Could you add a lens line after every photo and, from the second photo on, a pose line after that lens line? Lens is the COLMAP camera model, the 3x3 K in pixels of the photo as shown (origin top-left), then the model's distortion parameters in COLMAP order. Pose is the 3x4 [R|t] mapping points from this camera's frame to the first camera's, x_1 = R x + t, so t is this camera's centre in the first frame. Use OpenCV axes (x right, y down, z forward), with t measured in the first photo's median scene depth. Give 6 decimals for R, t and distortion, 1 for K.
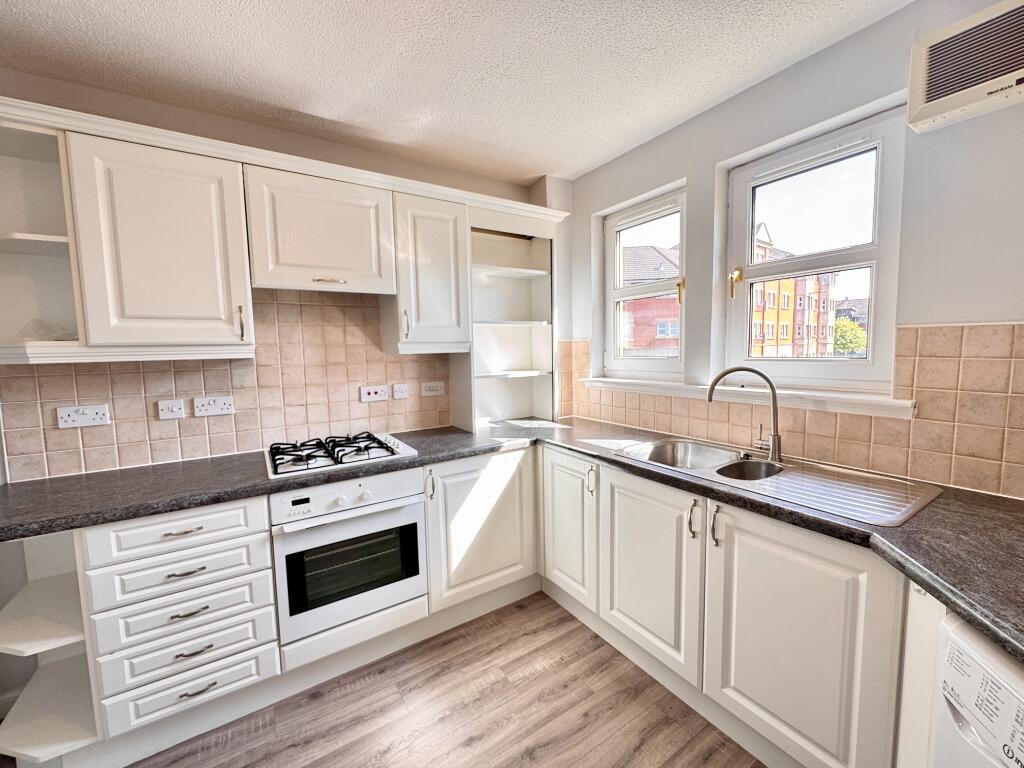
lens RADIAL K [[412.5, 0, 511.2], [0, 412.5, 383.0], [0, 0, 1]] dist [-0.002005, 0.000434]
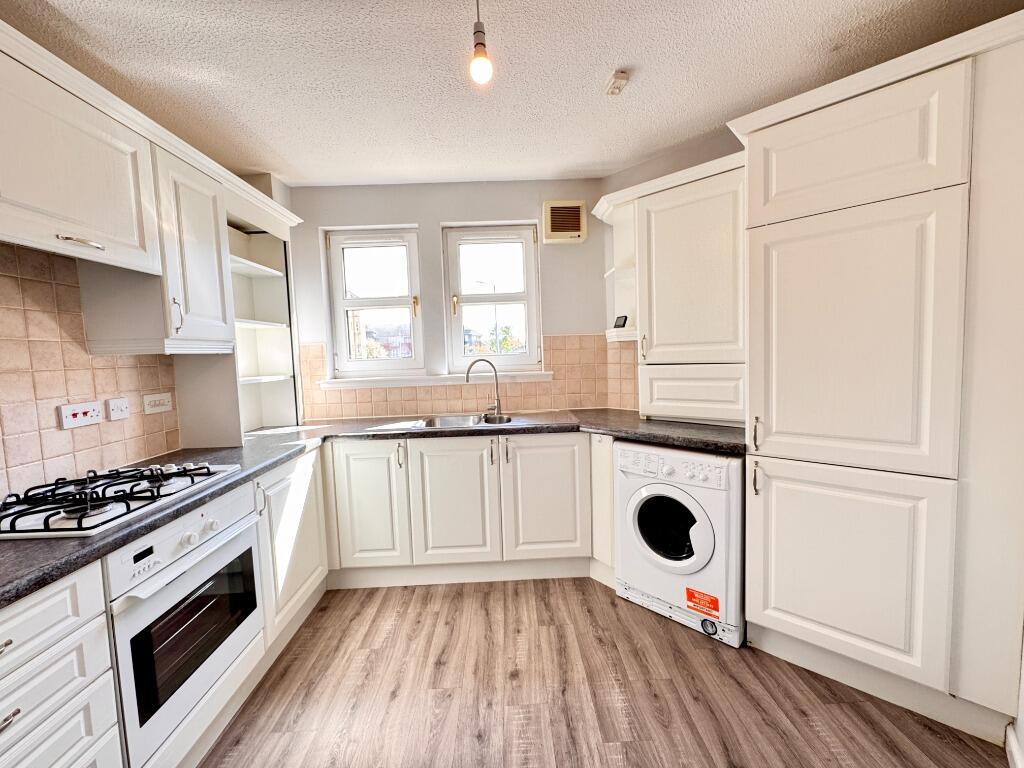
lens RADIAL K [[412.5, 0, 511.2], [0, 412.5, 383.0], [0, 0, 1]] dist [-0.002005, 0.000434]
pose [[0.525494, -0.061092, 0.848601, -0.644531], [0.098180, 0.995110, 0.010842, 0.042933], [-0.845113, 0.077618, 0.528922, 0.063405]]
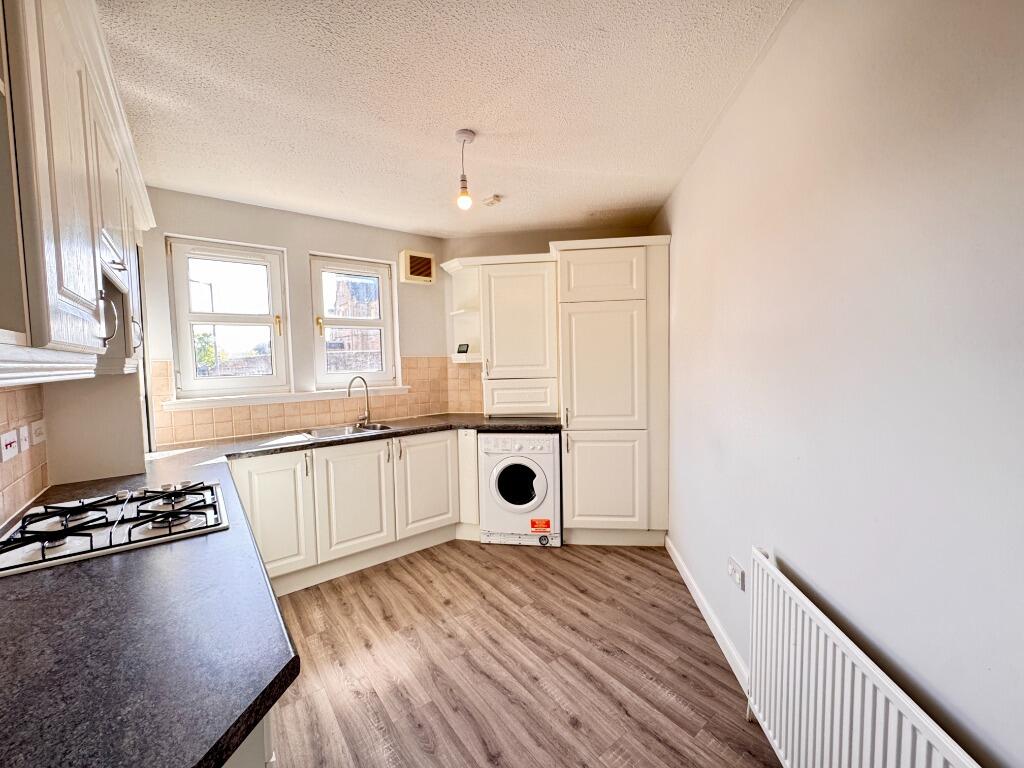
lens RADIAL K [[412.5, 0, 511.2], [0, 412.5, 383.0], [0, 0, 1]] dist [-0.002005, 0.000434]
pose [[-0.083068, -0.035321, 0.995918, -1.164696], [0.109387, 0.993010, 0.044341, -0.011976], [-0.990522, 0.112624, -0.078624, 0.416279]]
